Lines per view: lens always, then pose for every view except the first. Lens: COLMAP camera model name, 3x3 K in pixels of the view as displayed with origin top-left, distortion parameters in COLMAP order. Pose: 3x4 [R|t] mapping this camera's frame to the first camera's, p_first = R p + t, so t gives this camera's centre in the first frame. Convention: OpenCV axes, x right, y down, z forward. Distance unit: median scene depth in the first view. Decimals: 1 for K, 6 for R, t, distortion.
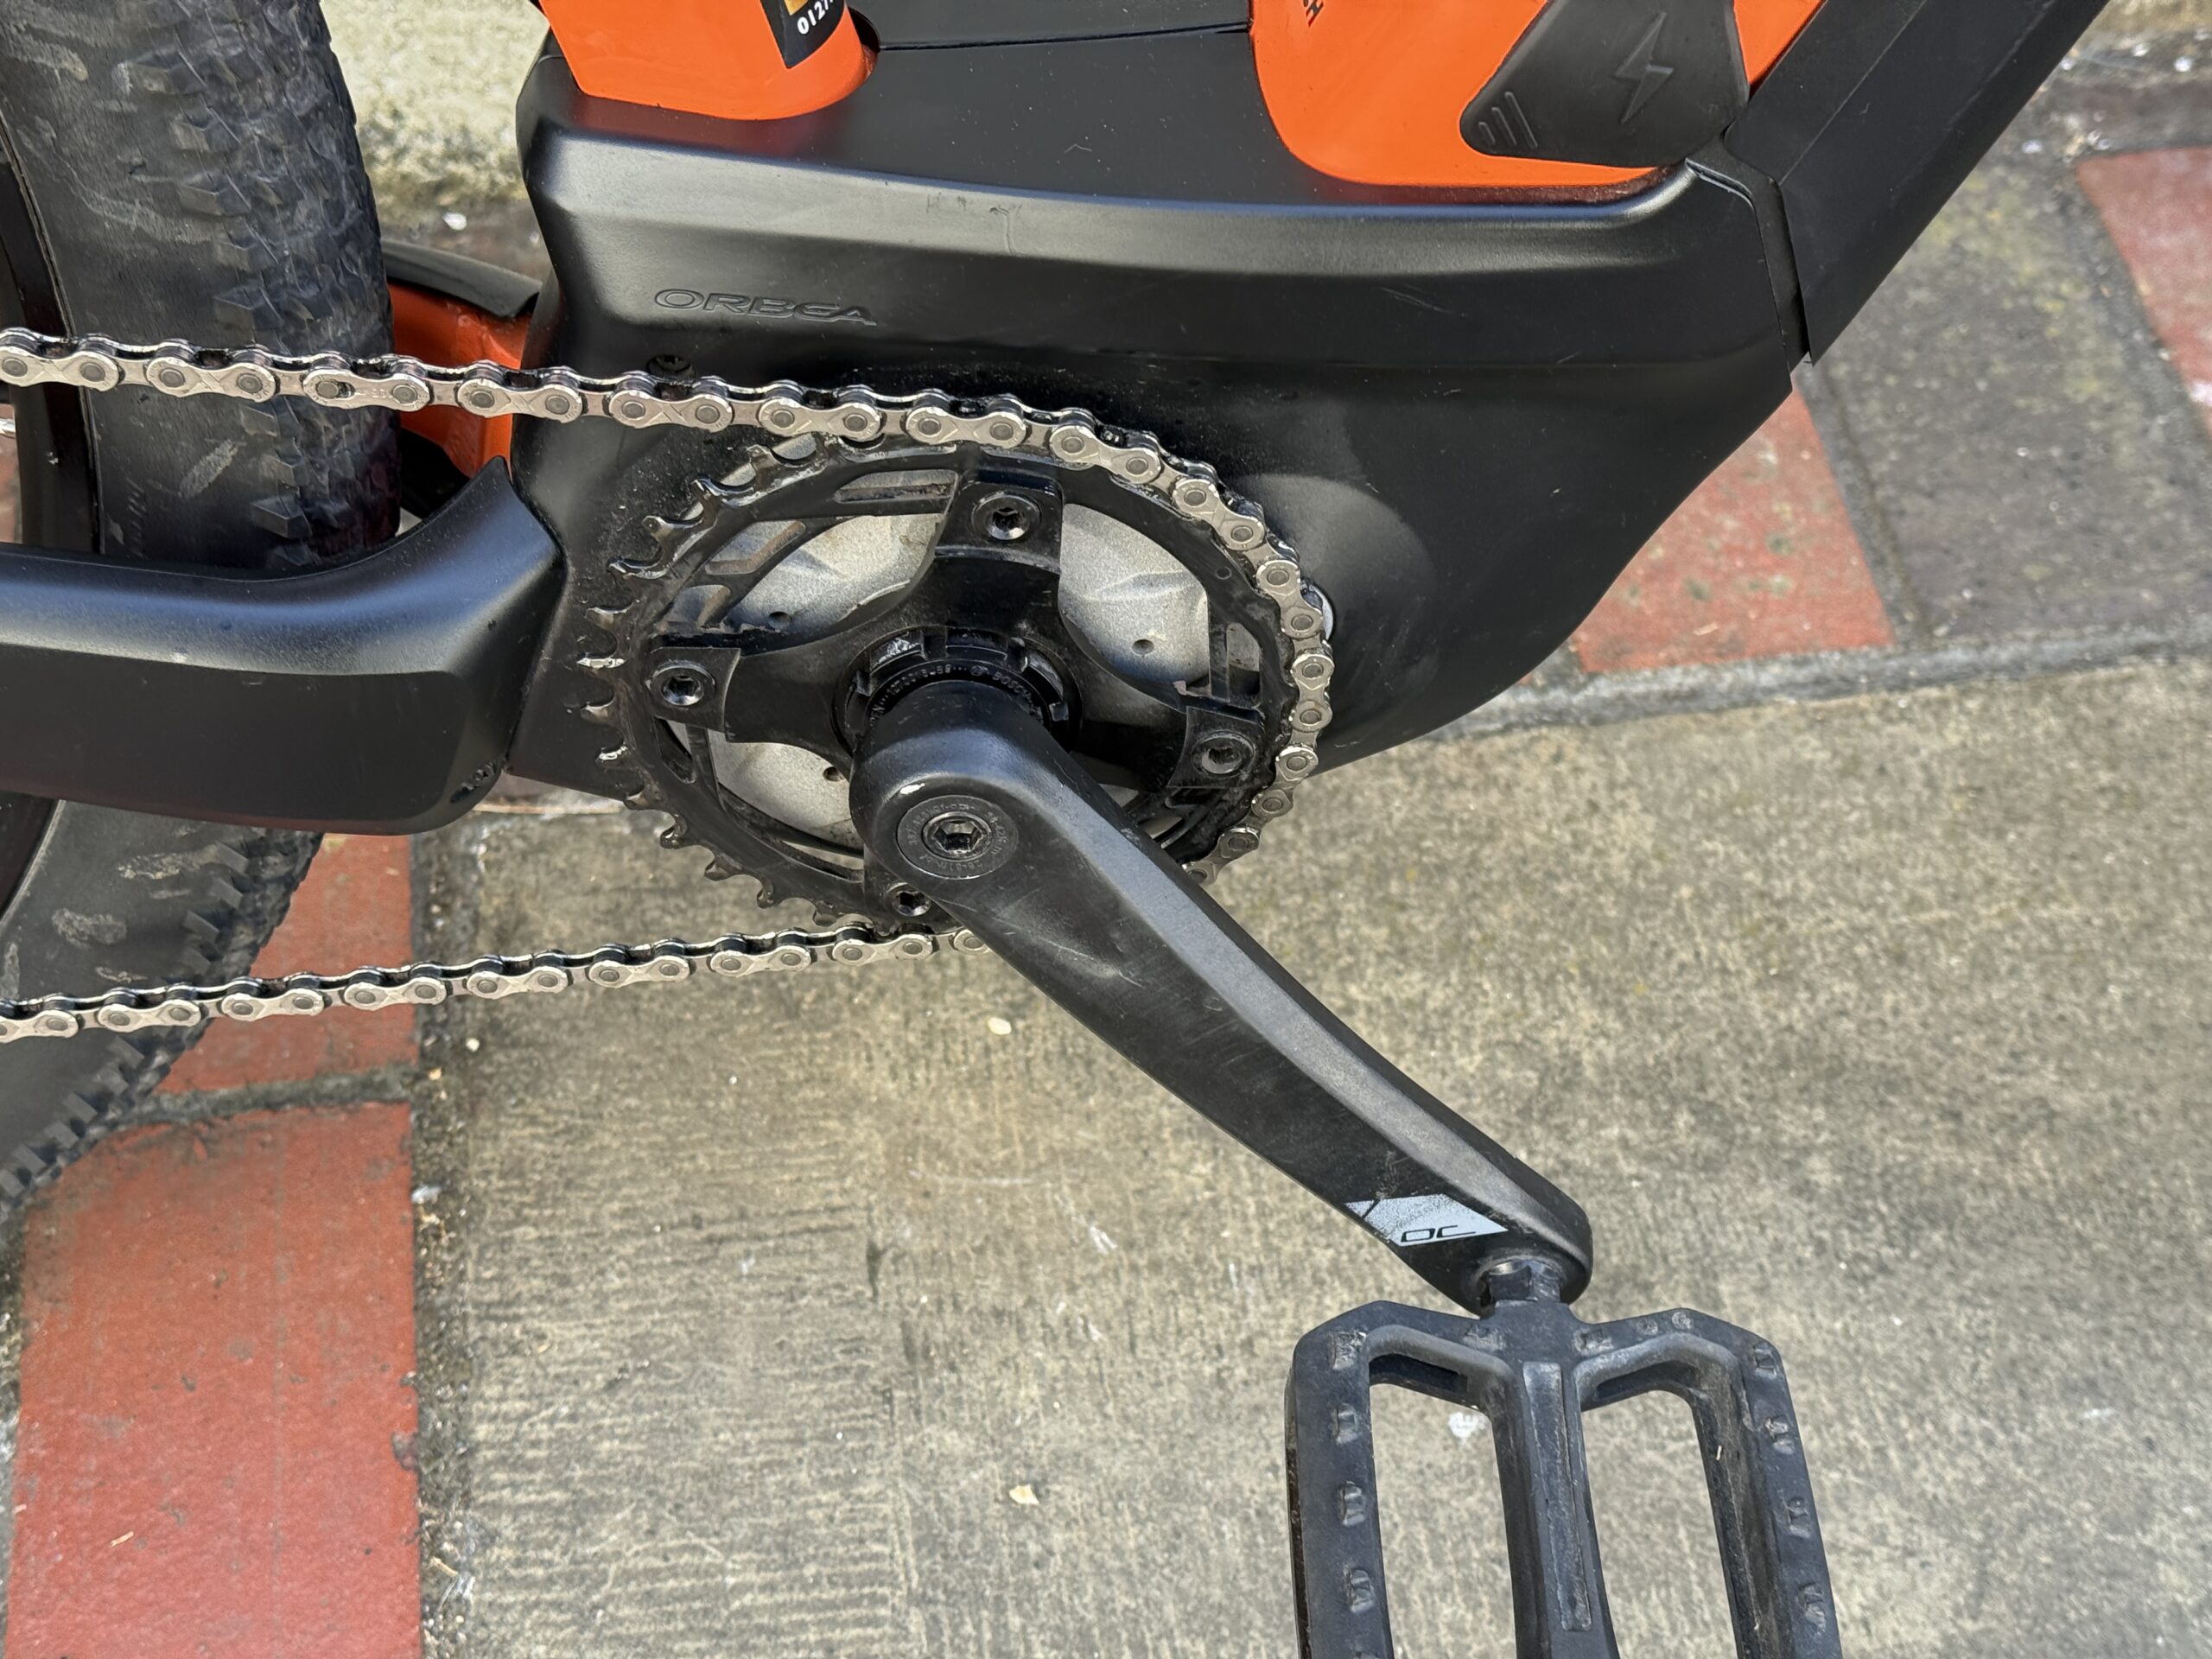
lens RADIAL K [[3278.8, 0, 1174.3], [0, 3278.8, 882.3], [0, 0, 1]] dist [0.112812, 0.010663]
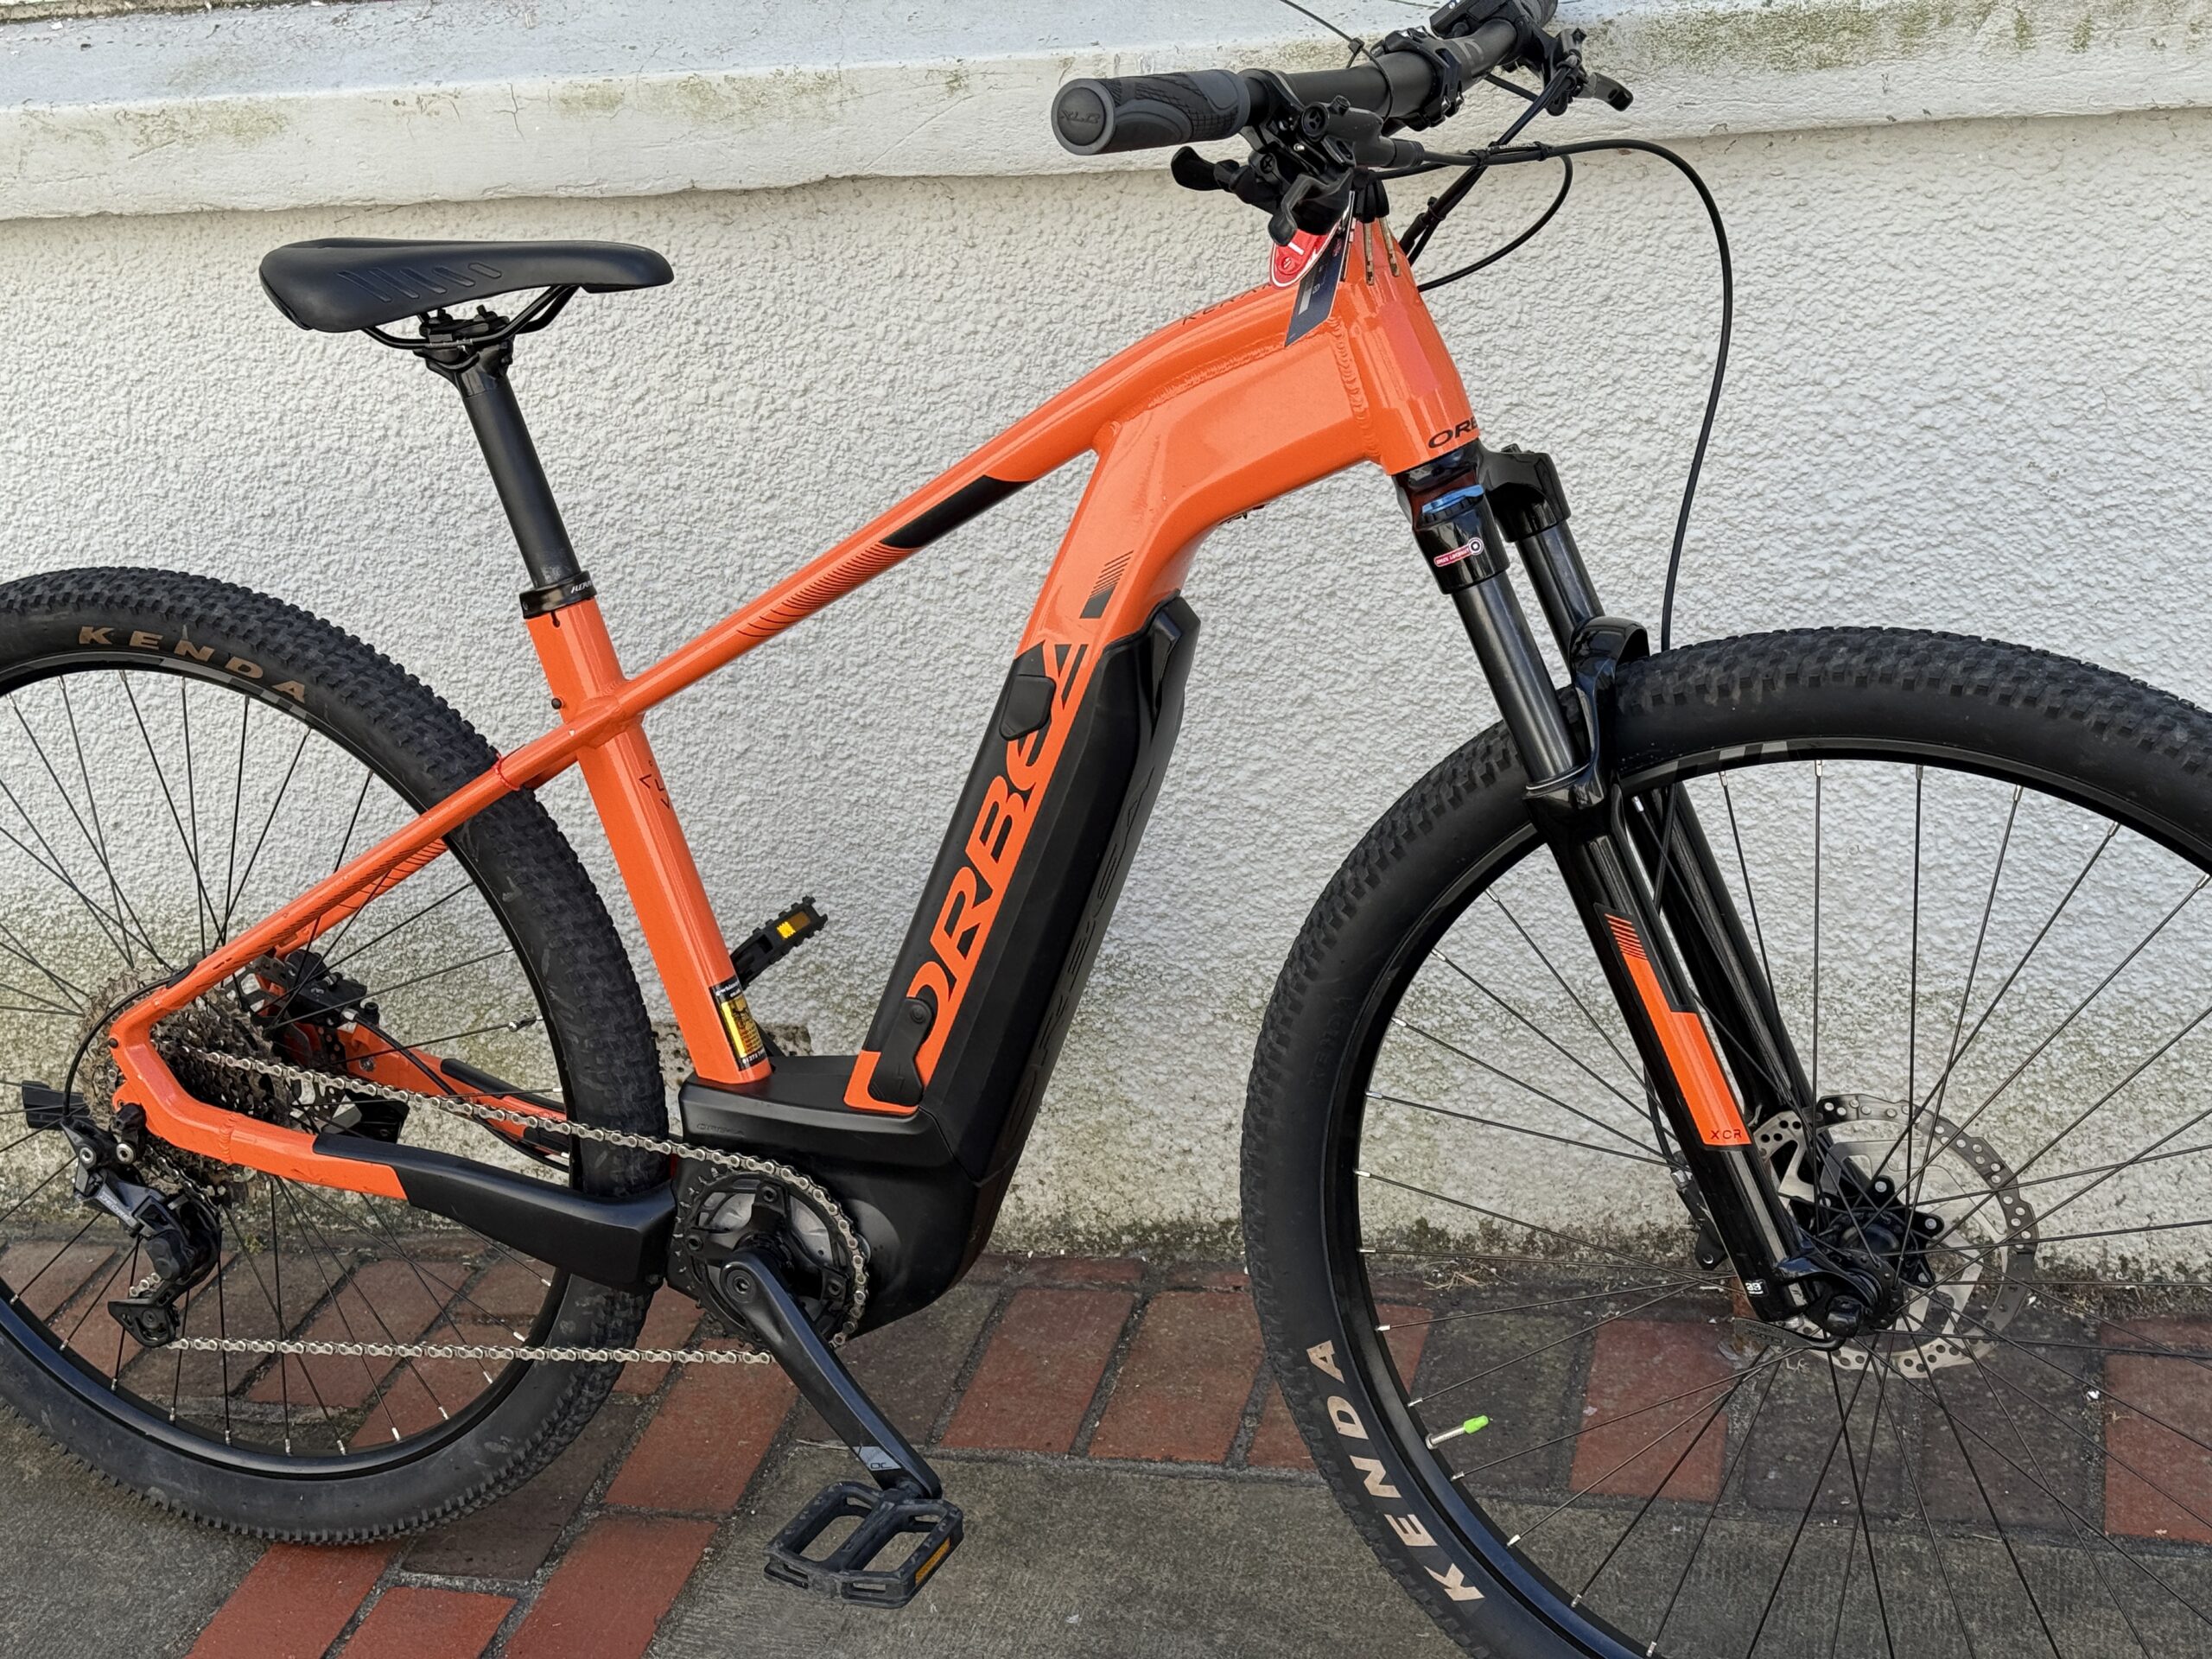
lens RADIAL K [[3087.7, 0, 1103.3], [0, 3087.7, 865.4], [0, 0, 1]] dist [0.042738, -0.142912]
pose [[0.904218, 0.059041, -0.422971, 1.590350], [-0.245531, 0.882222, -0.401744, 0.791228], [0.349435, 0.467117, 0.812217, -1.684639]]
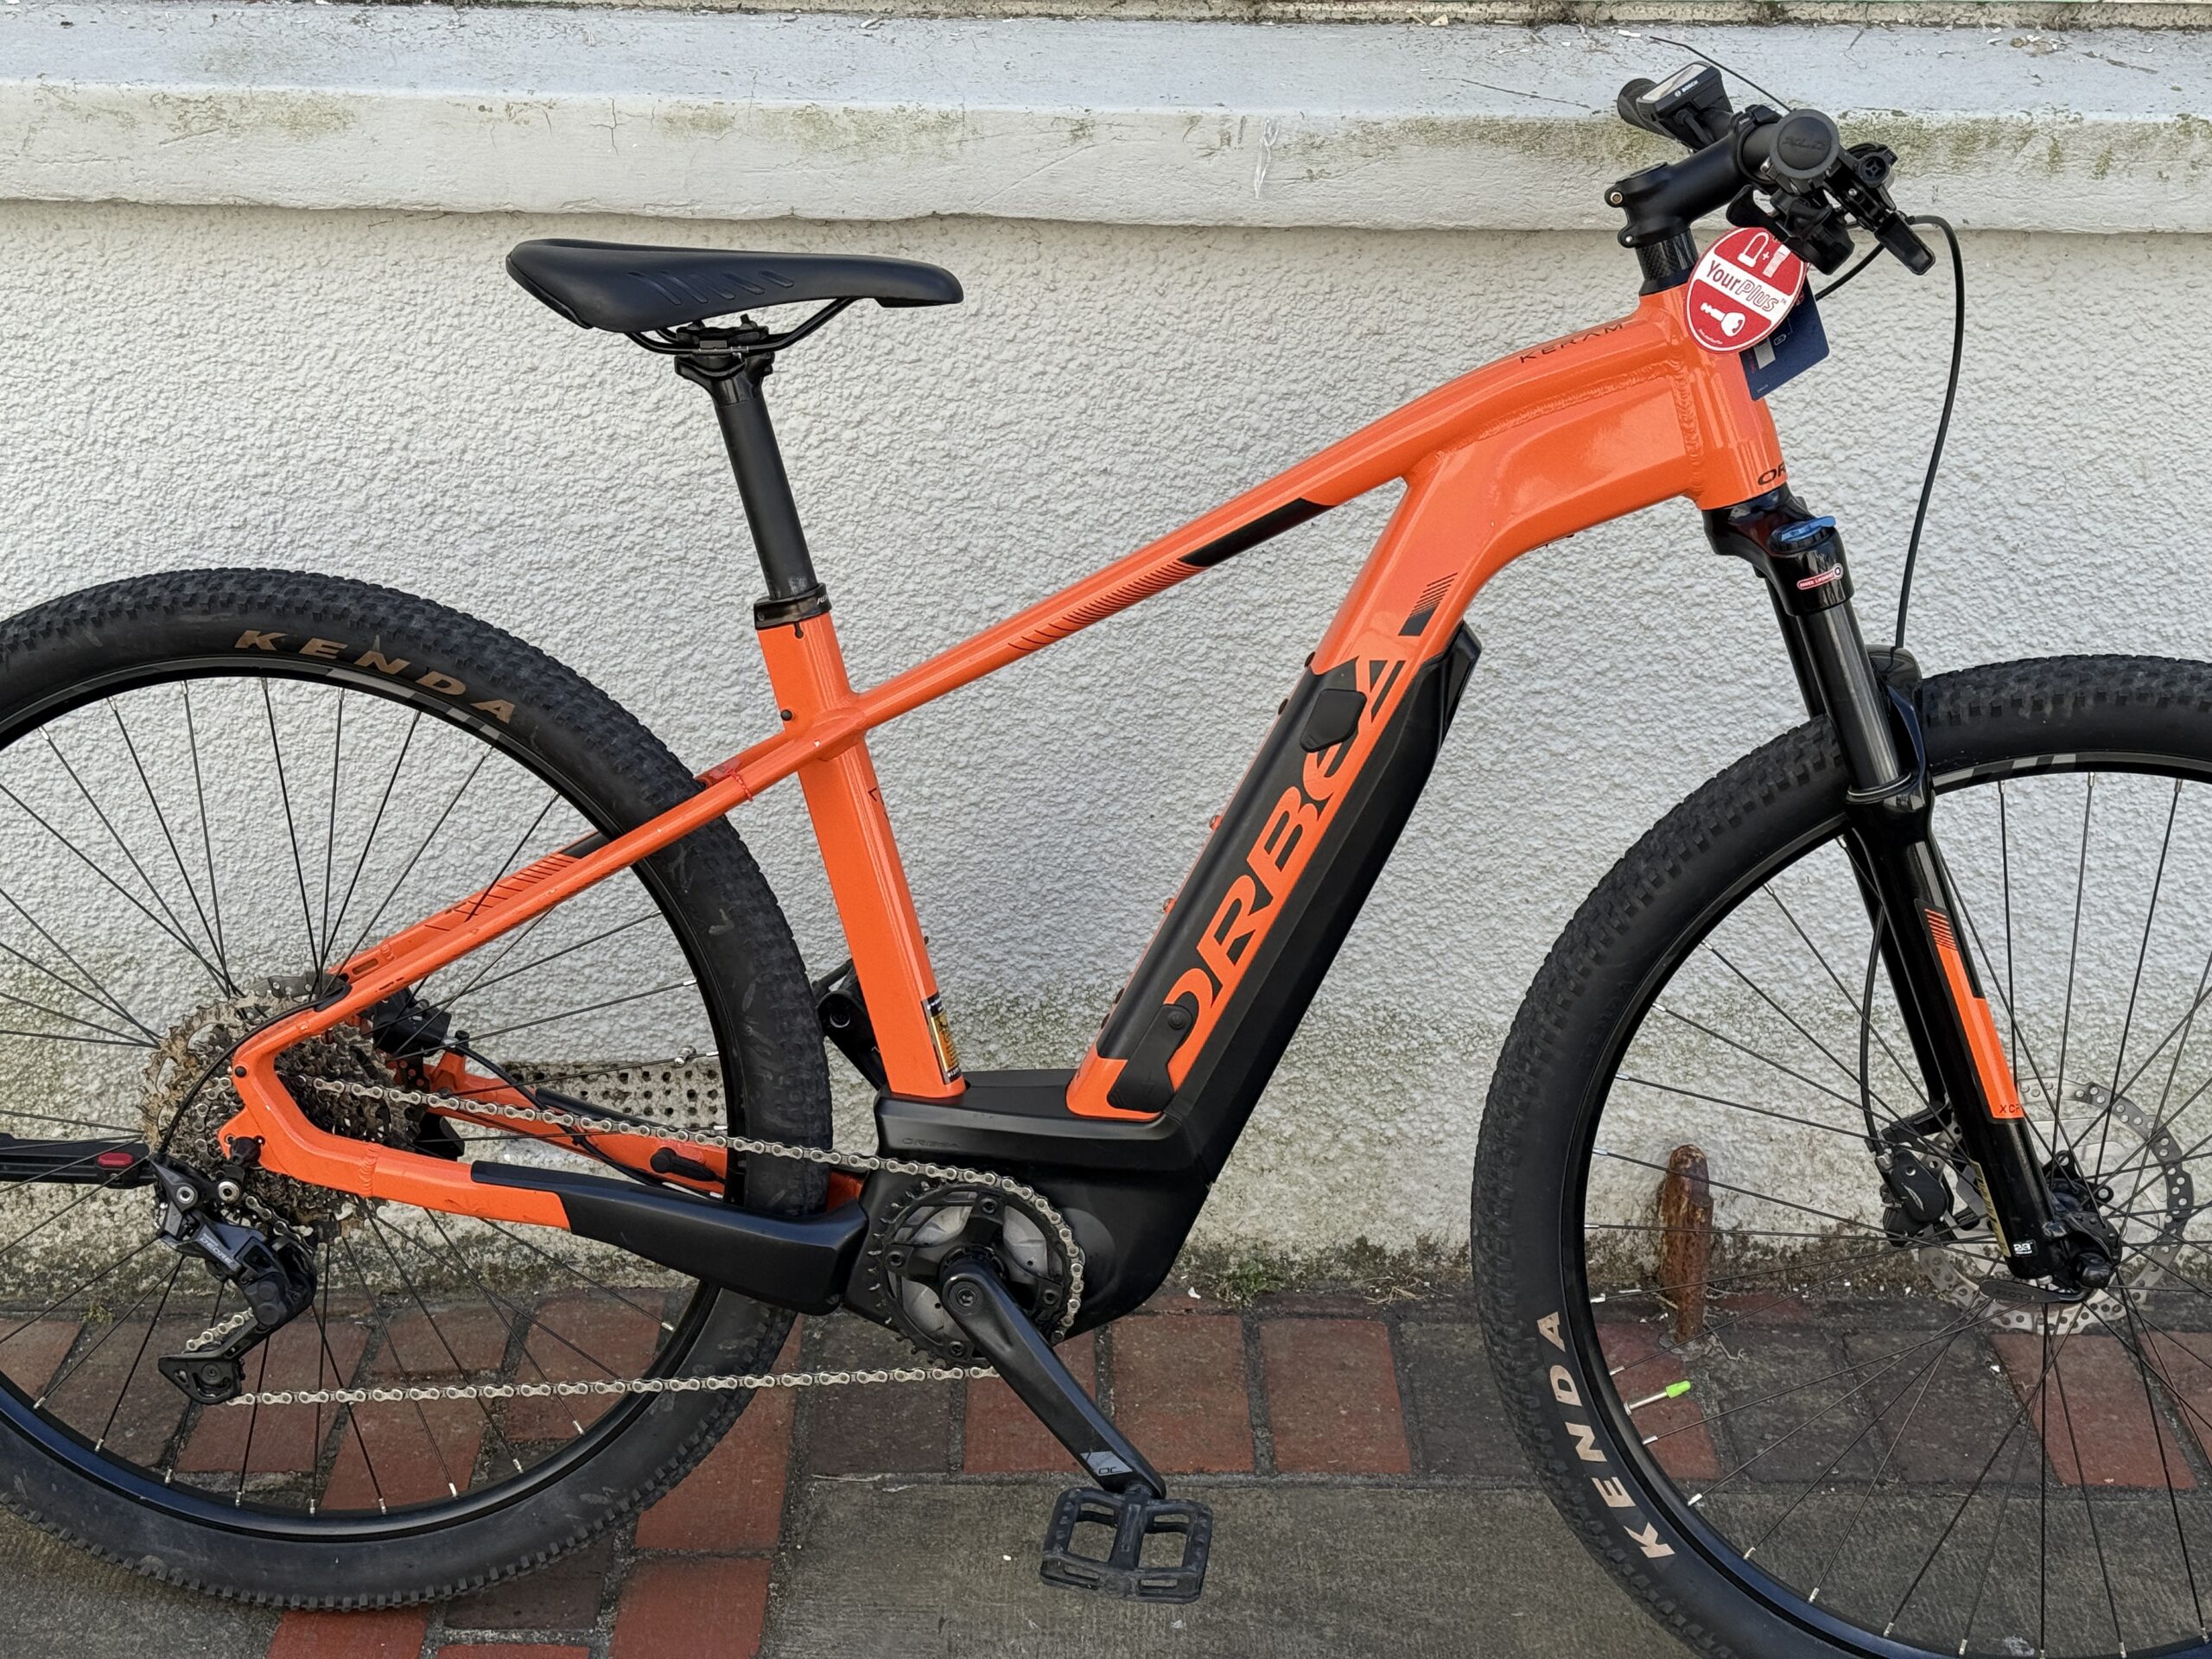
lens RADIAL K [[3111.4, 0, 1106.0], [0, 3111.4, 829.5], [0, 0, 1]] dist [0.011173, 0.008040]
pose [[0.989424, 0.049617, -0.136302, 0.493811], [-0.111527, 0.861049, -0.496141, 1.149915], [0.092746, 0.506095, 0.857476, -2.019135]]
